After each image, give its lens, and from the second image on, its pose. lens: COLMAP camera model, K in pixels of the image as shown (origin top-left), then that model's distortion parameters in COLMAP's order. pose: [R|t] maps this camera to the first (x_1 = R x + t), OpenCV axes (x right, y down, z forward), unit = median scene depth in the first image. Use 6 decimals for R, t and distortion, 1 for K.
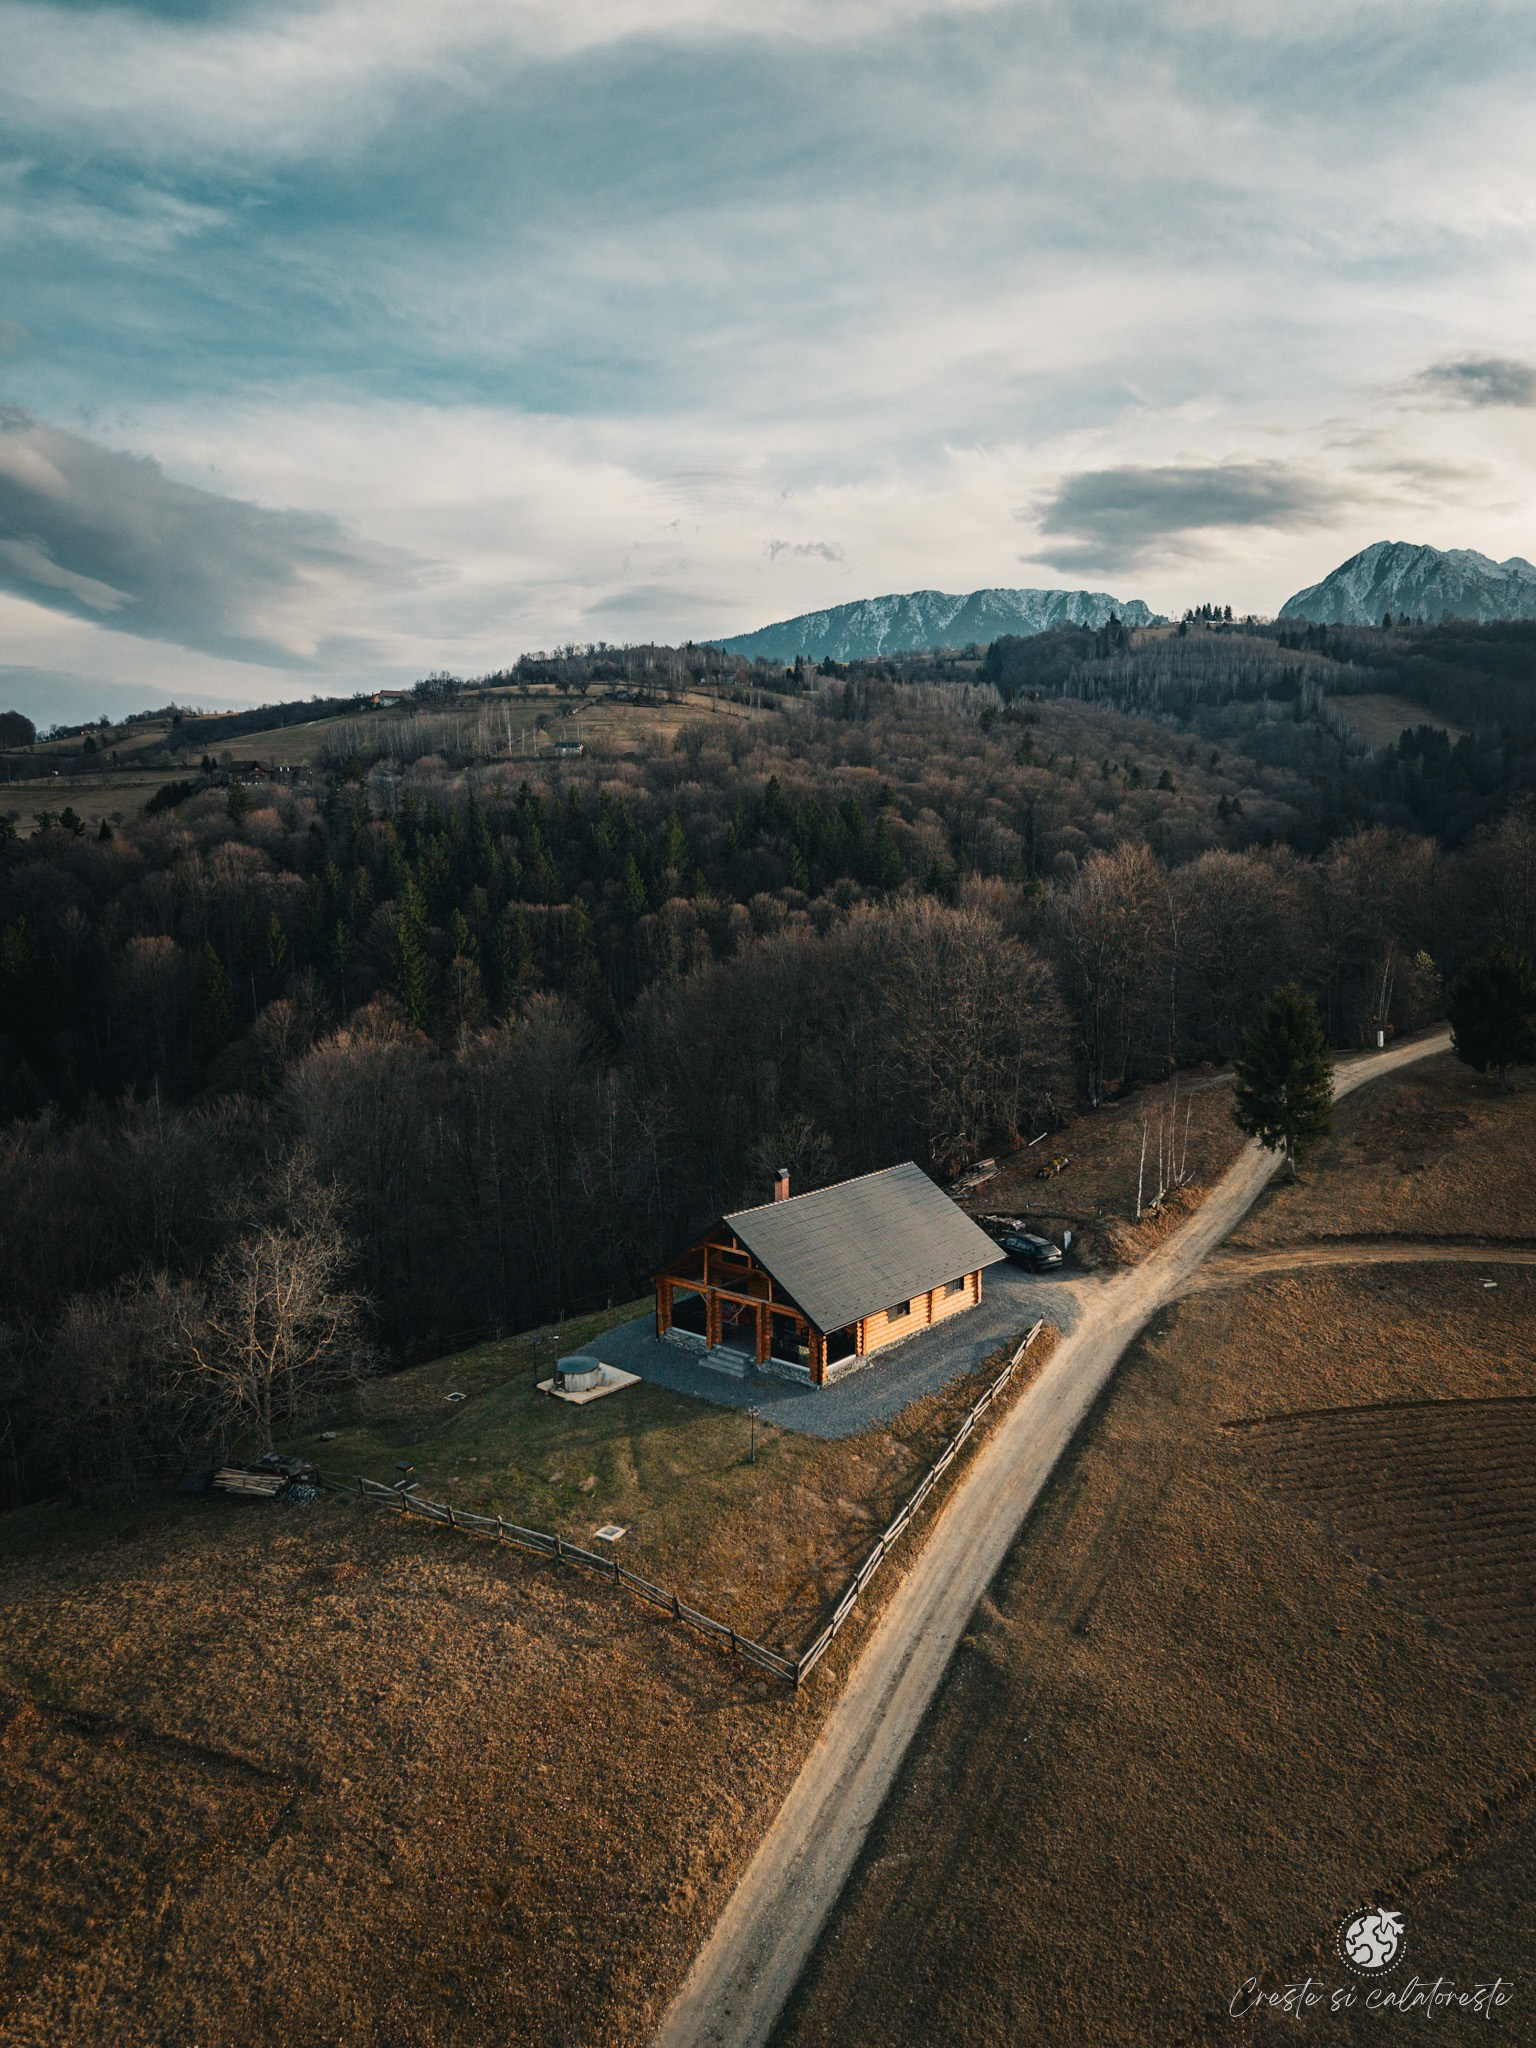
lens RADIAL K [[1441.7, 0, 772.3], [0, 1441.7, 1020.9], [0, 0, 1]] dist [0.046608, -0.069607]
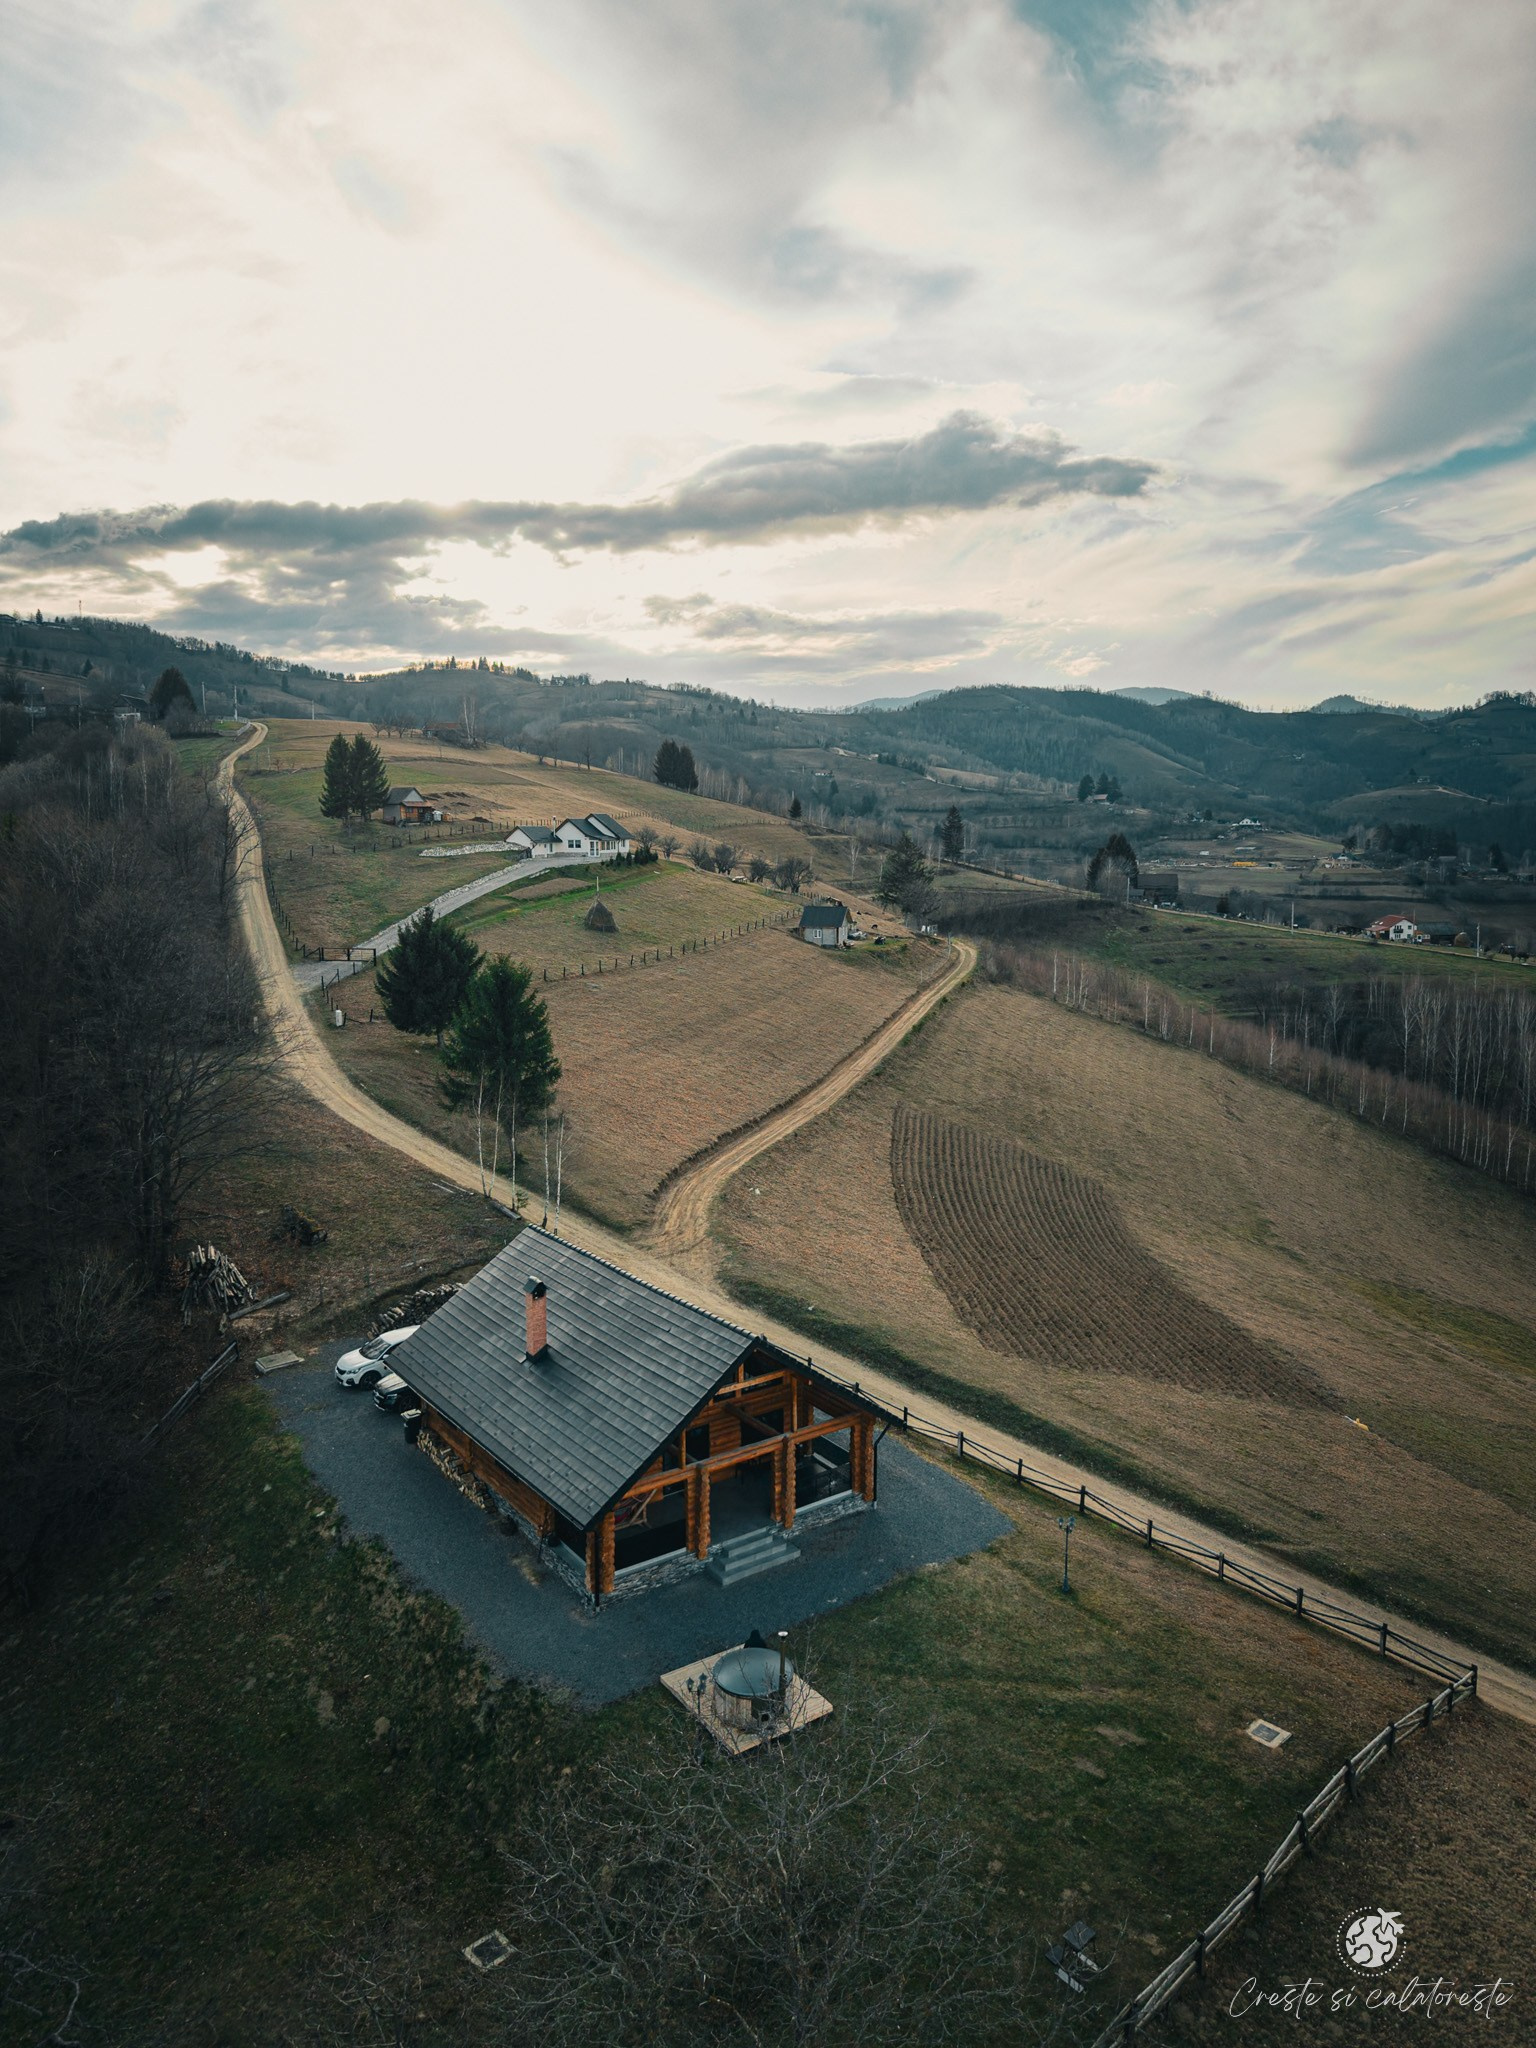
lens RADIAL K [[1378.6, 0, 776.0], [0, 1378.6, 1015.2], [0, 0, 1]] dist [0.016512, -0.016014]
pose [[0.238092, -0.122978, 0.963425, -0.571382], [0.119080, 0.988164, 0.096707, -0.065009], [-0.963915, 0.091699, 0.249918, 0.754997]]
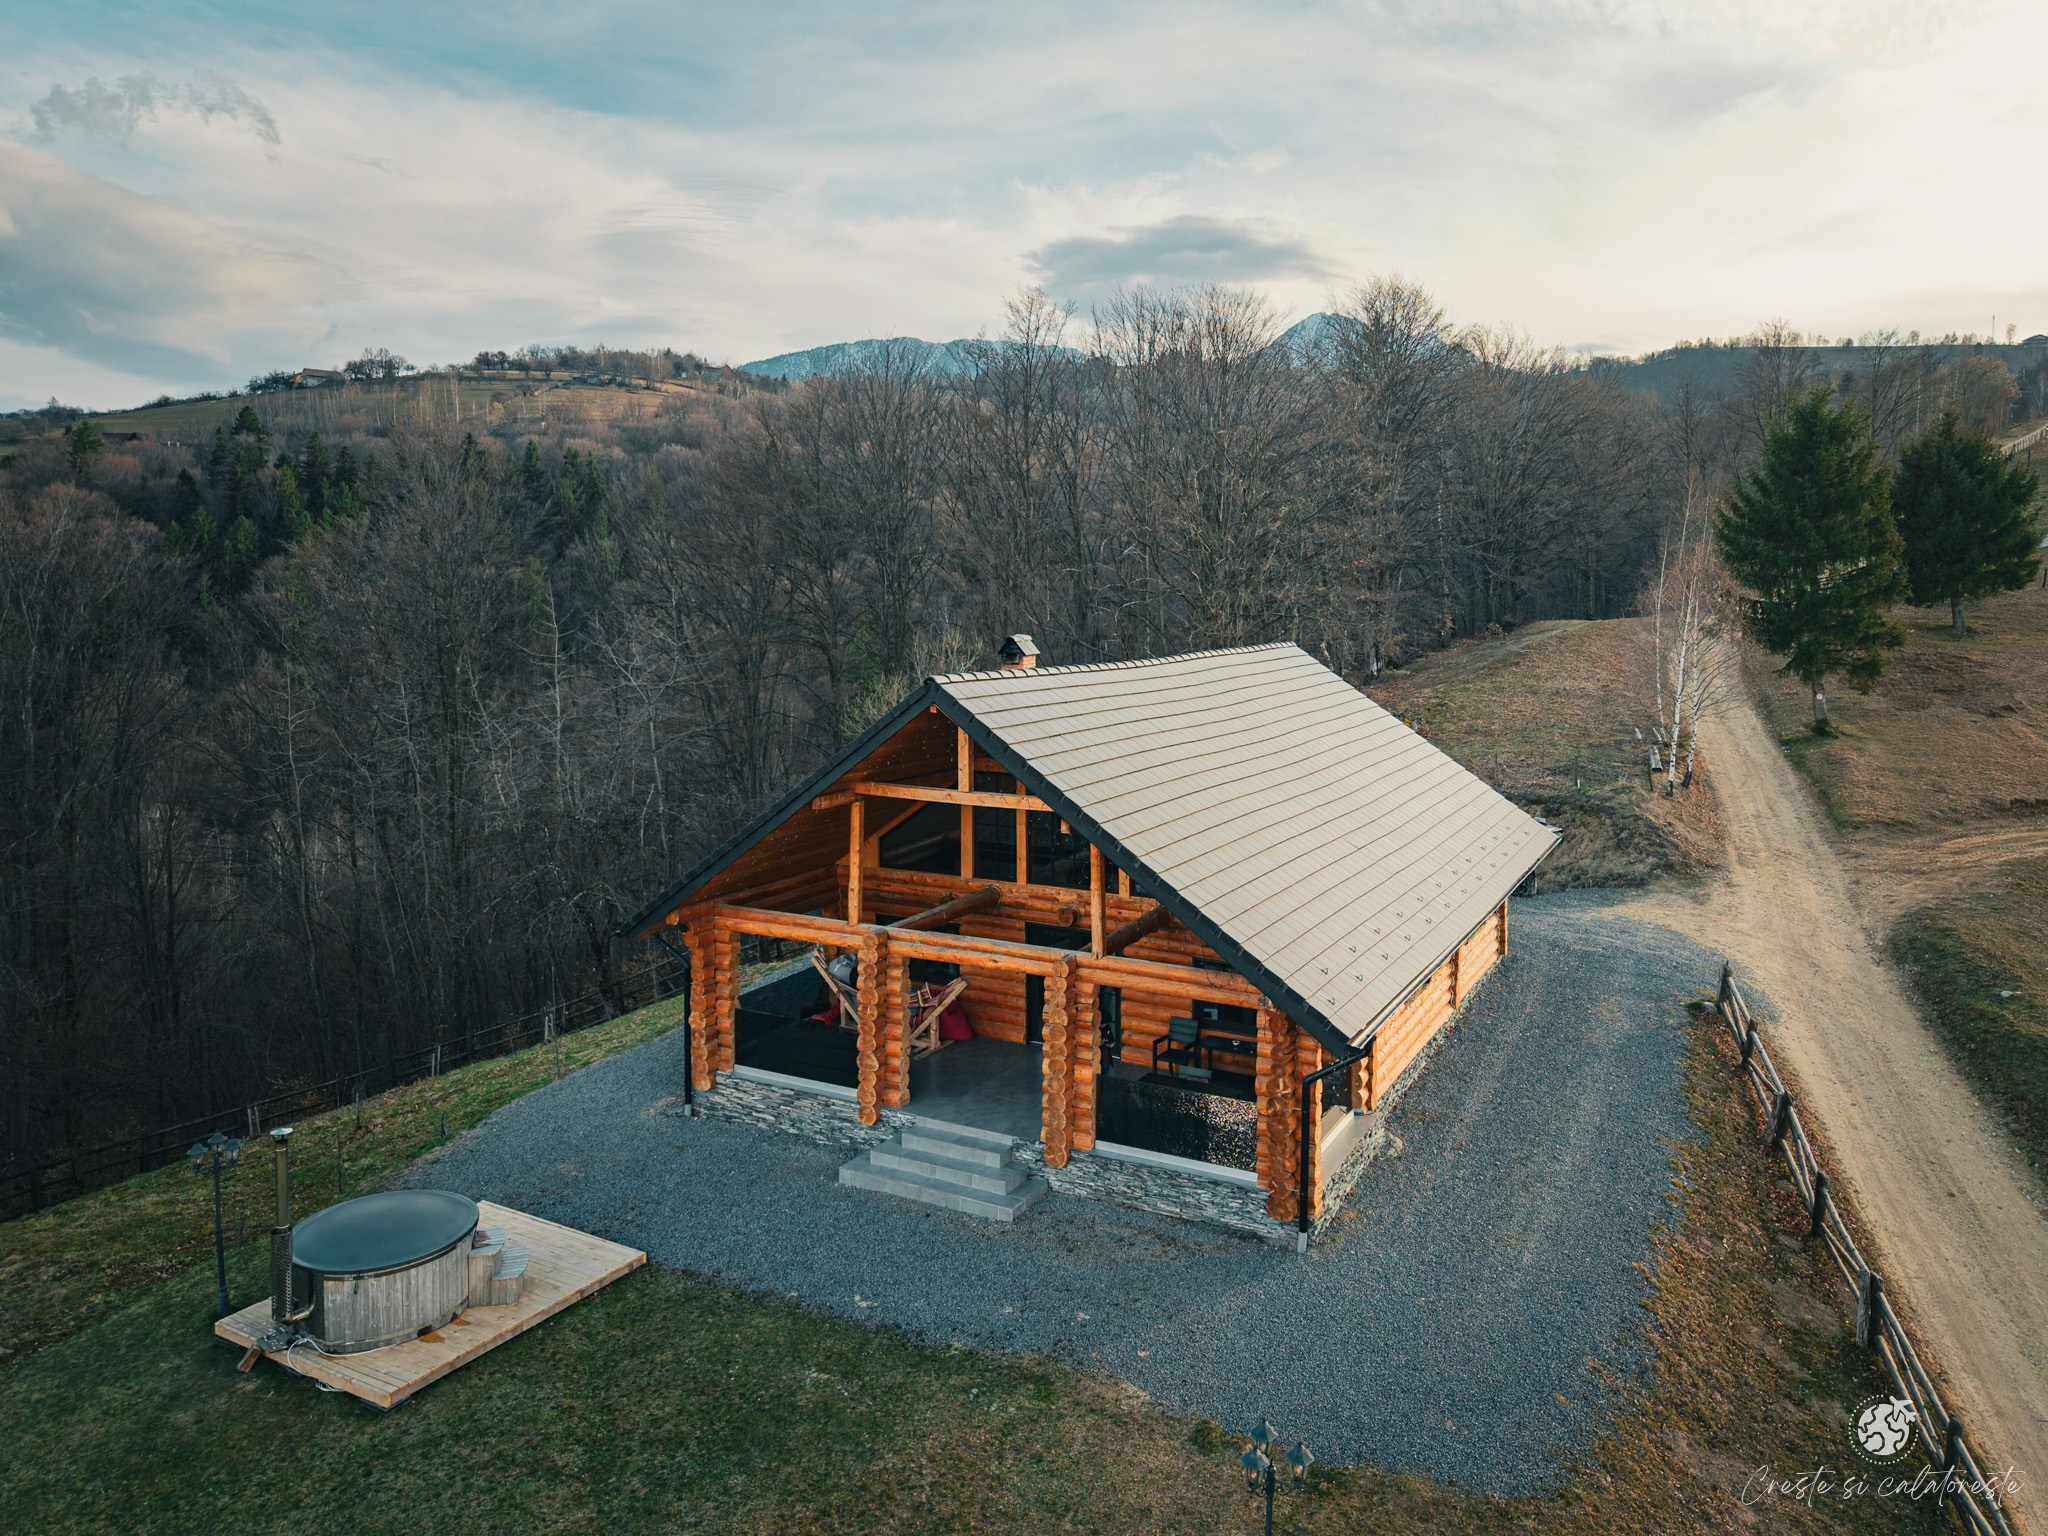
lens RADIAL K [[1421.1, 0, 1080.7], [0, 1421.1, 662.0], [0, 0, 1]] dist [0.007041, -0.005232]
pose [[0.974255, -0.003392, 0.225422, -0.064674], [0.018582, 0.997693, -0.065294, 0.141389], [-0.224680, 0.067802, 0.972071, 0.652498]]
